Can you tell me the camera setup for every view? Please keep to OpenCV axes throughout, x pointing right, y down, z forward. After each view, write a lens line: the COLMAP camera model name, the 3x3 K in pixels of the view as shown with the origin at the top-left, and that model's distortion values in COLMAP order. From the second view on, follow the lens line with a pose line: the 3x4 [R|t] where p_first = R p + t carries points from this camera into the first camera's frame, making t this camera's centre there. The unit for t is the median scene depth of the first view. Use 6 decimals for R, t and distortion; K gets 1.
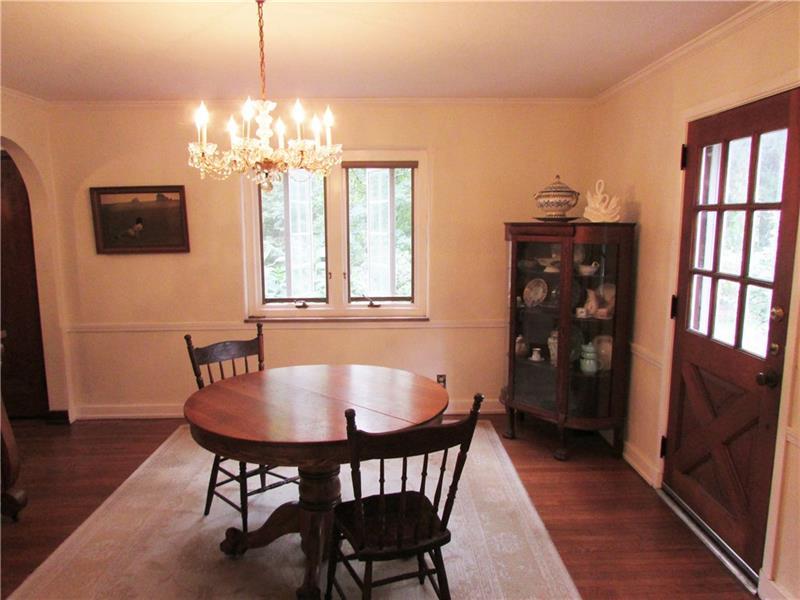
lens RADIAL K [[581.7, 0, 400.0], [0, 581.7, 300.0], [0, 0, 1]] dist [-0.006031, 0.002311]
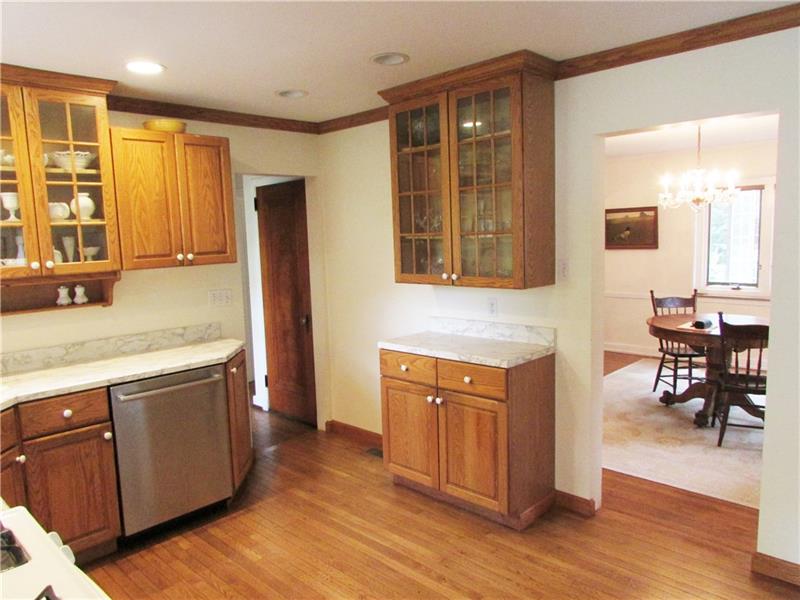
lens RADIAL K [[581.7, 0, 400.0], [0, 581.7, 300.0], [0, 0, 1]] dist [-0.006031, 0.002311]
pose [[0.718369, 0.068871, -0.692245, 0.334308], [-0.079920, 0.996669, 0.016222, 0.123125], [0.691057, 0.043671, 0.721480, -0.868338]]
